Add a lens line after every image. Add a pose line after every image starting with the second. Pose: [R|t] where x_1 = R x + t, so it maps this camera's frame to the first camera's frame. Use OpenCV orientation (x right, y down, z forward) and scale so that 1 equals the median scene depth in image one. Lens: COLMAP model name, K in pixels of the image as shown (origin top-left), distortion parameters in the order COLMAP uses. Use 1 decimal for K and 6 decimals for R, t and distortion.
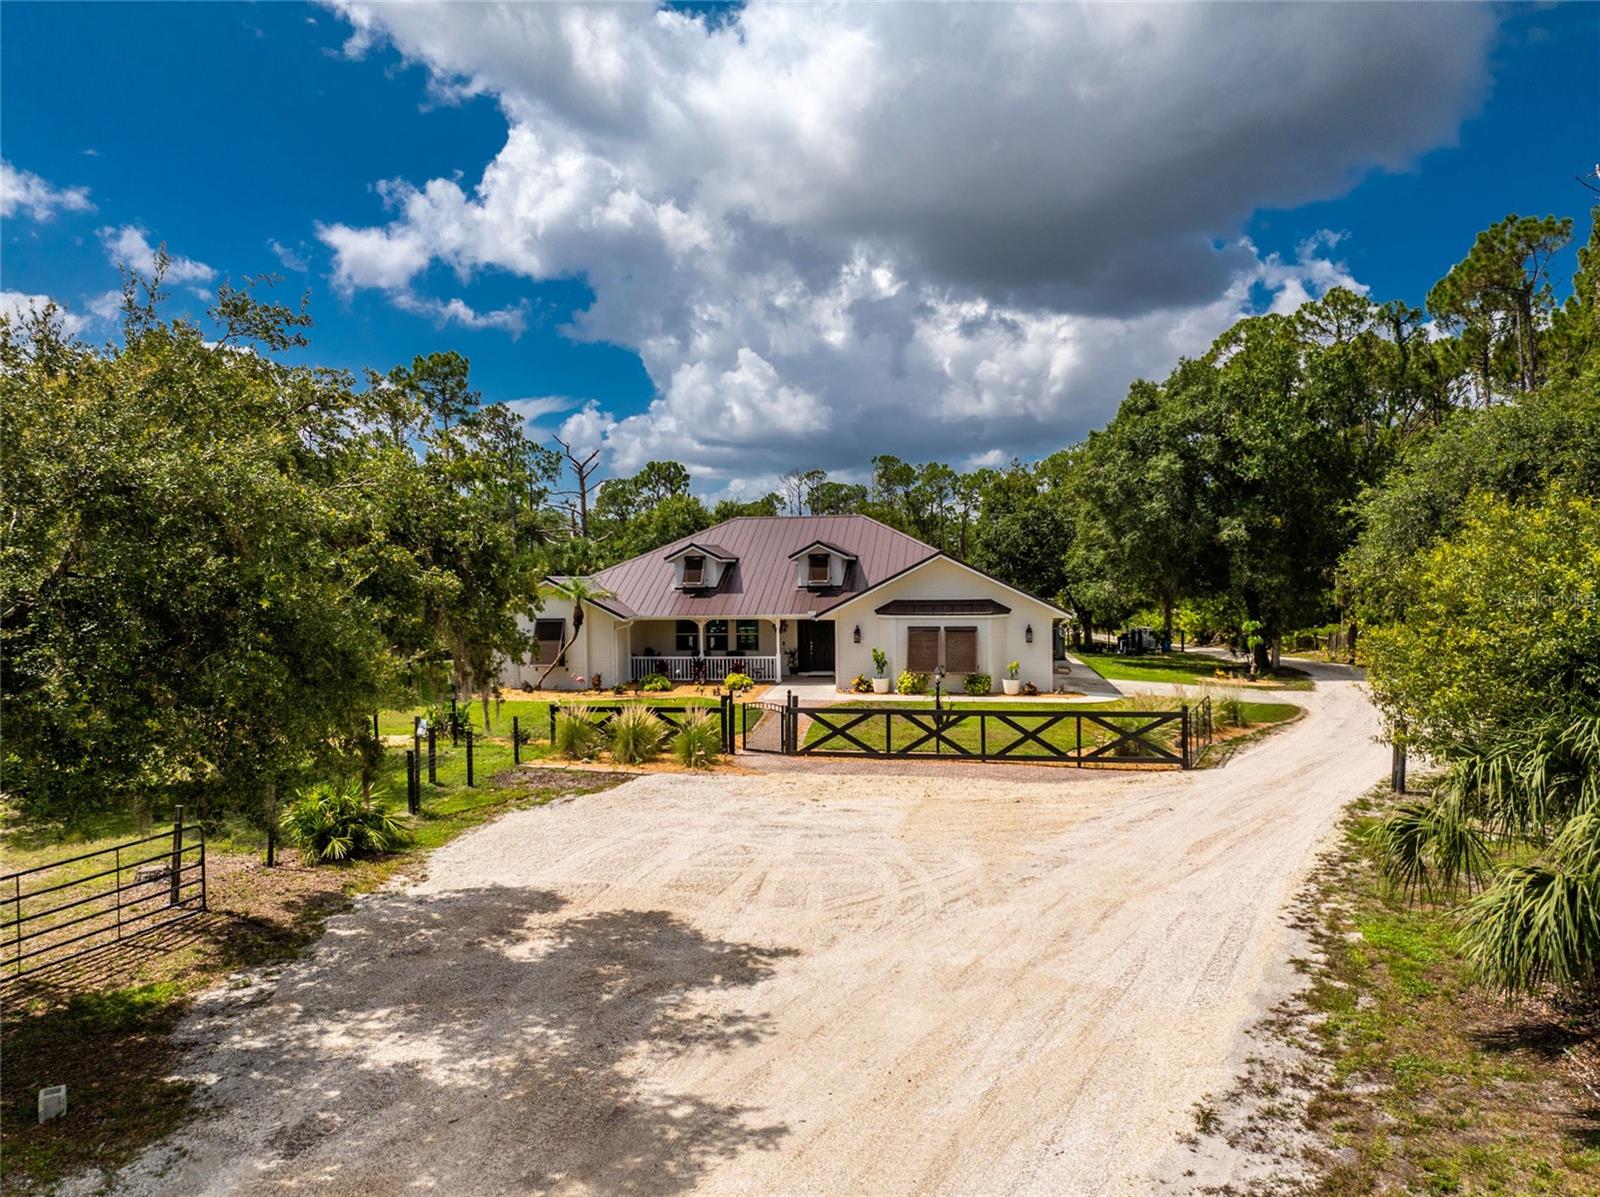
lens RADIAL K [[1130.5, 0, 796.6], [0, 1130.5, 563.9], [0, 0, 1]] dist [-0.034400, 0.001183]
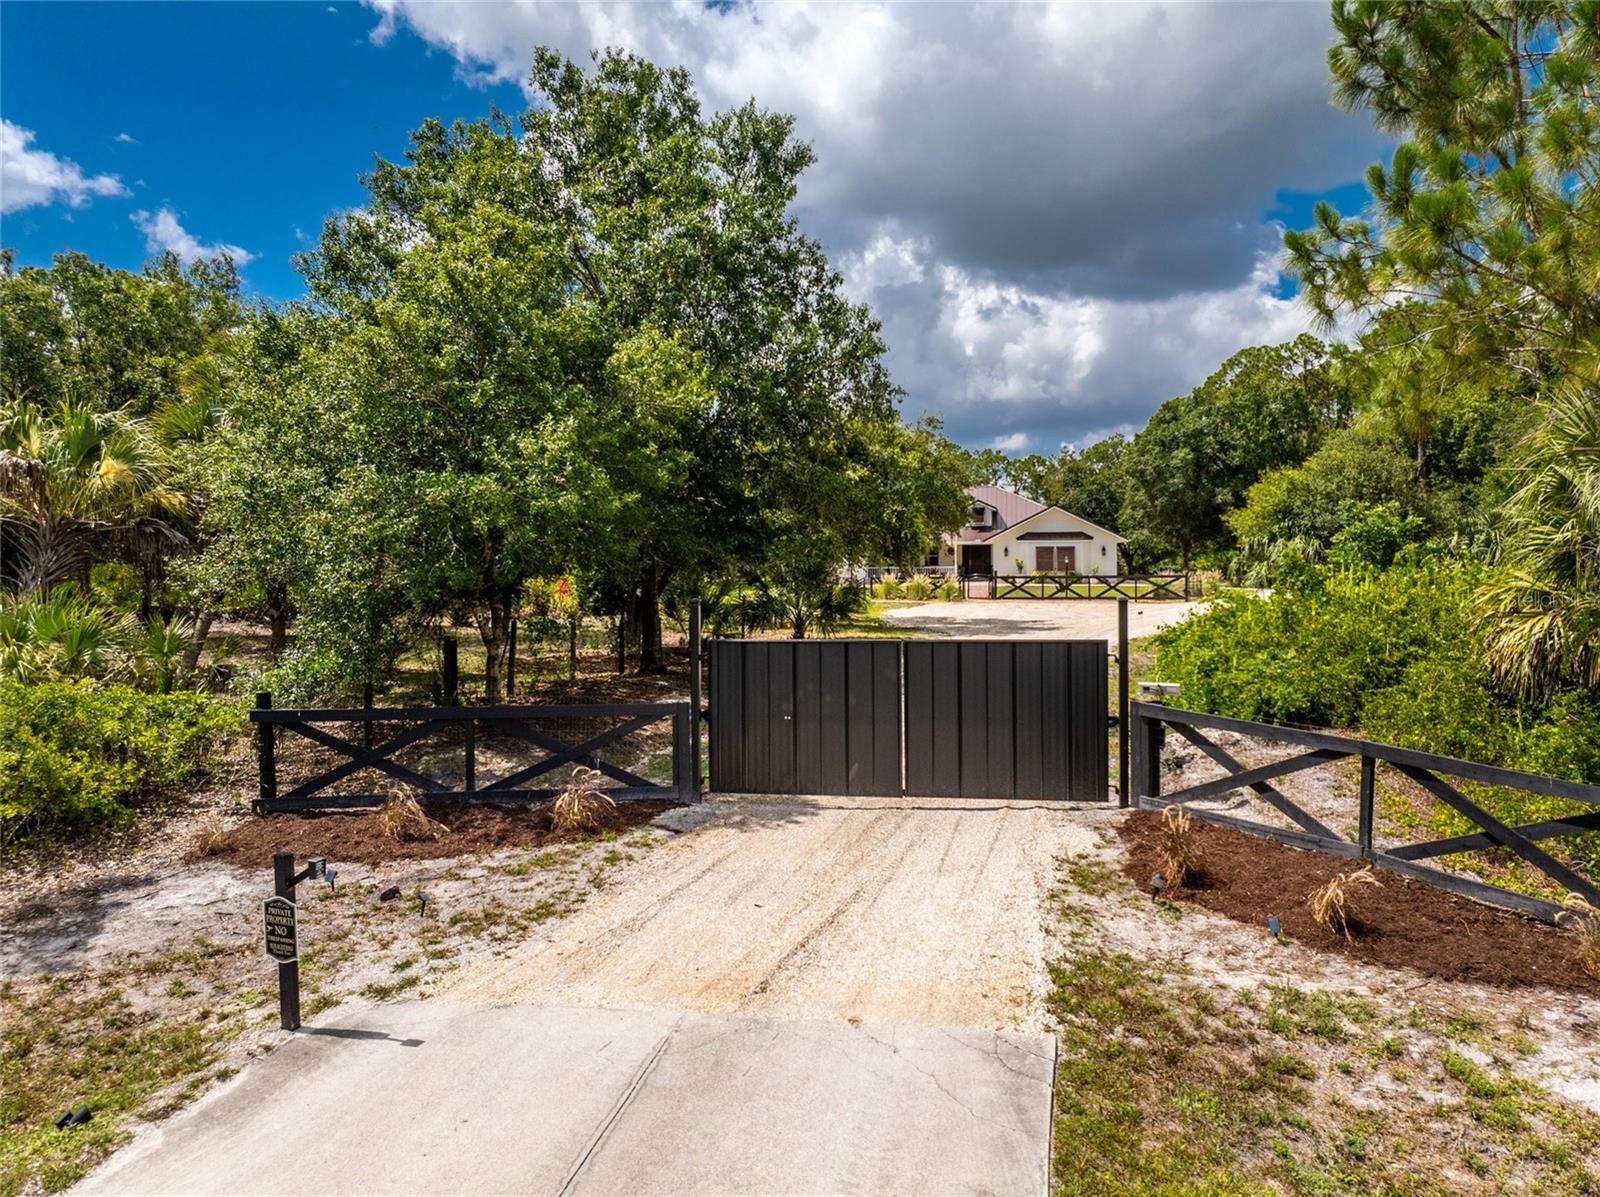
lens RADIAL K [[1130.5, 0, 796.6], [0, 1130.5, 563.9], [0, 0, 1]] dist [-0.034400, 0.001183]
pose [[0.999741, 0.004157, -0.022396, -0.244020], [-0.003834, 0.999888, 0.014488, 0.059319], [0.022453, -0.014398, 0.999644, -0.810626]]
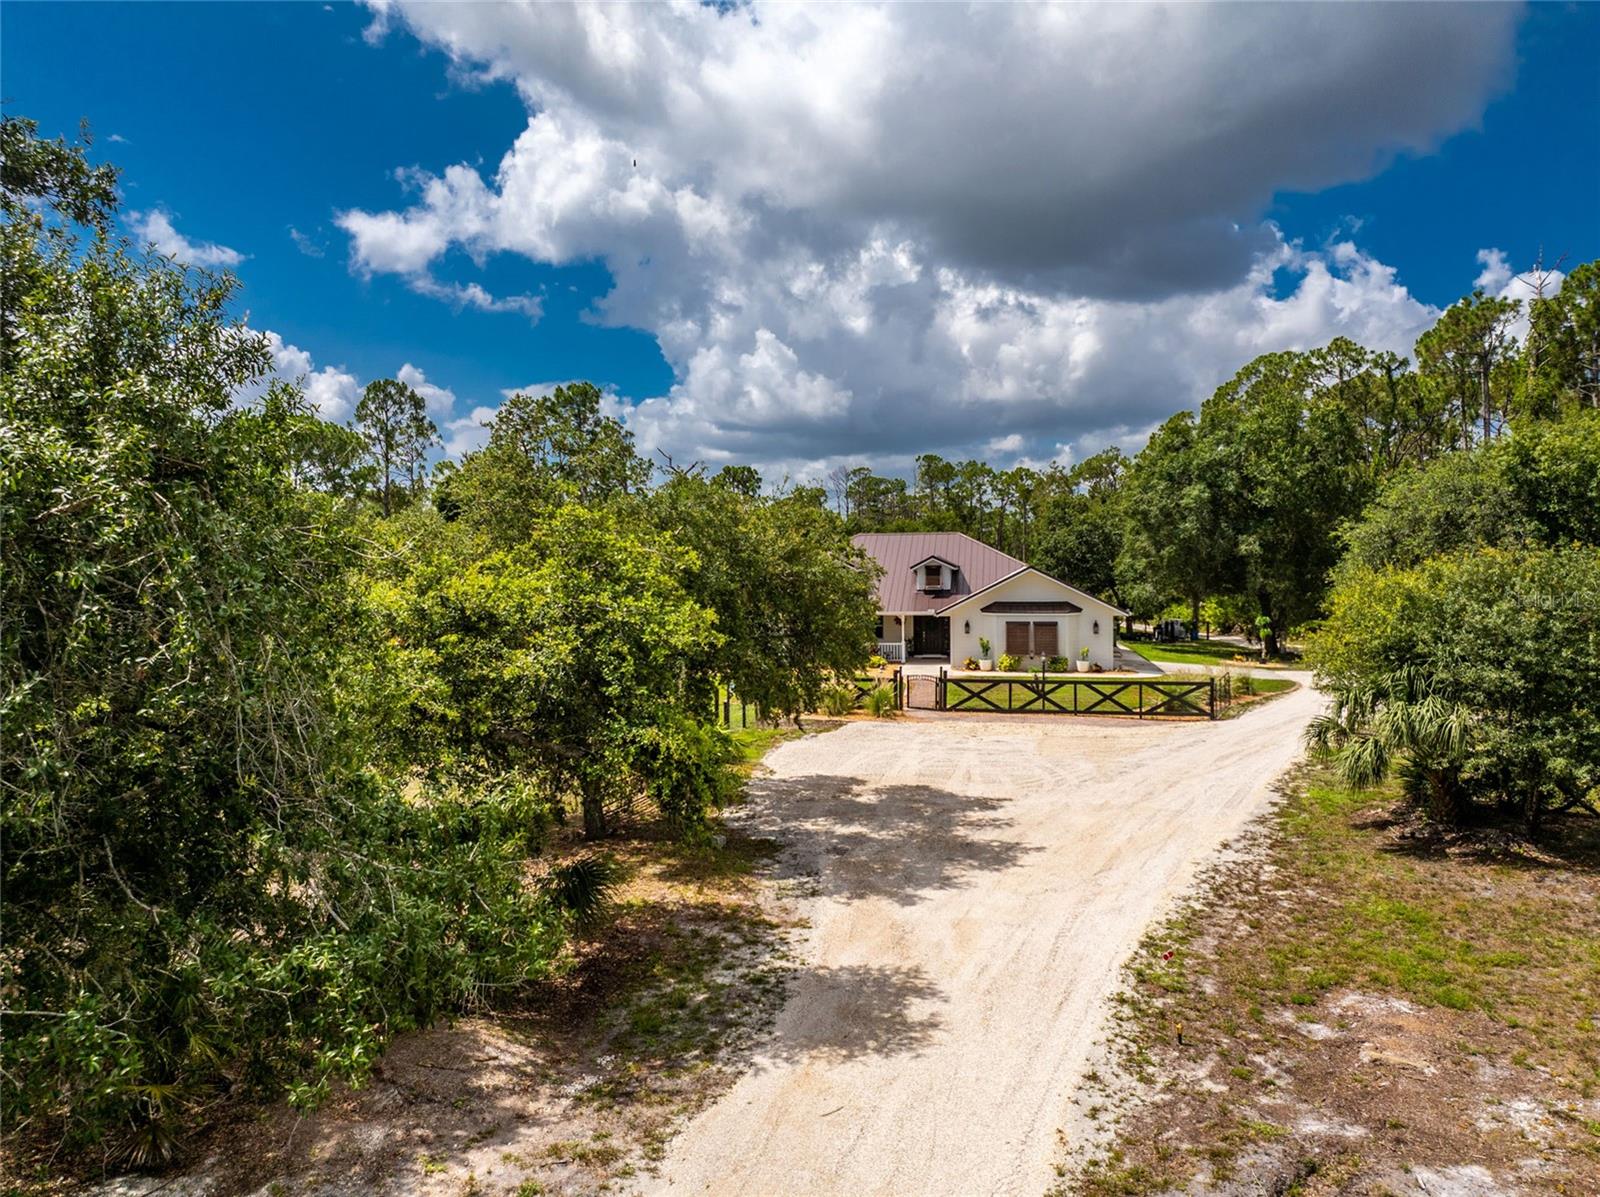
lens RADIAL K [[1129.3, 0, 798.8], [0, 1129.3, 563.5], [0, 0, 1]] dist [-0.009046, -0.061391]
pose [[0.999870, 0.002572, -0.015901, -0.130324], [-0.002358, 0.999907, 0.013425, -0.032111], [0.015934, -0.013385, 0.999783, -0.361886]]
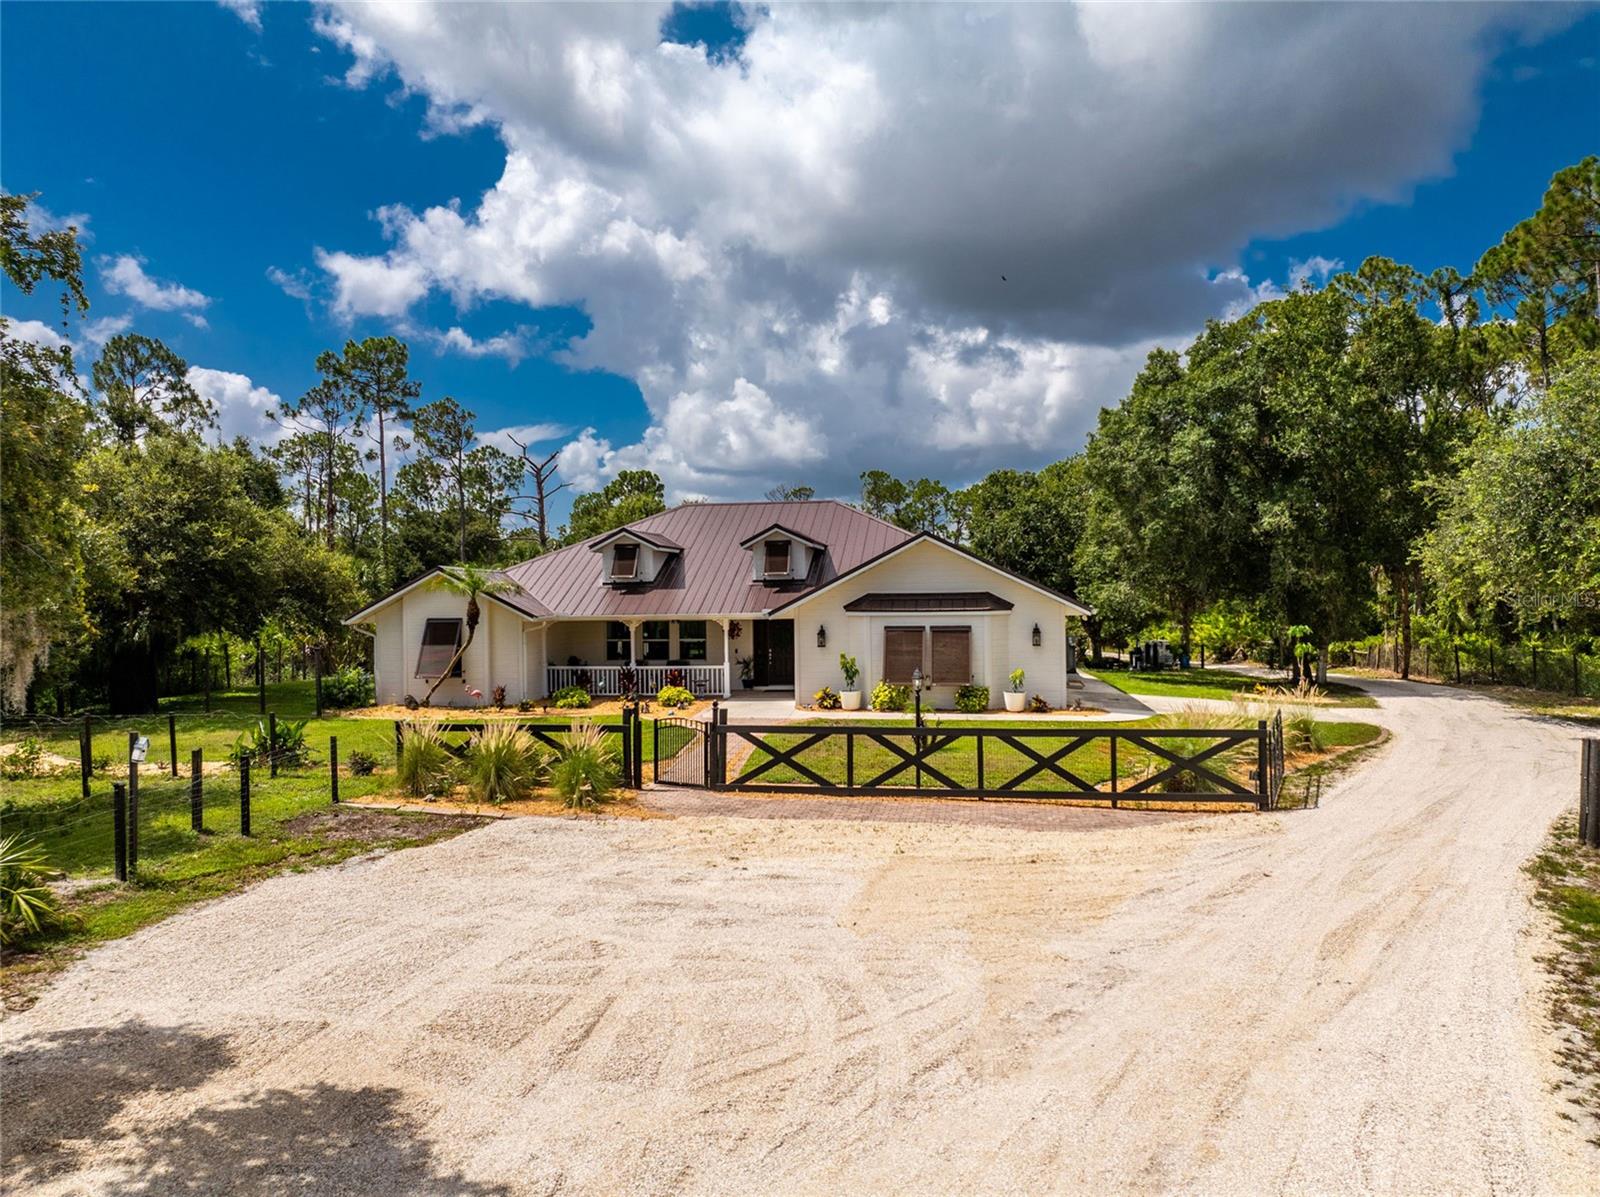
lens RADIAL K [[1130.5, 0, 796.6], [0, 1130.5, 563.9], [0, 0, 1]] dist [-0.034400, 0.001183]
pose [[0.999983, 0.000326, 0.005757, 0.032366], [-0.000186, 0.999702, -0.024391, 0.031408], [-0.005763, 0.024389, 0.999686, 0.205152]]
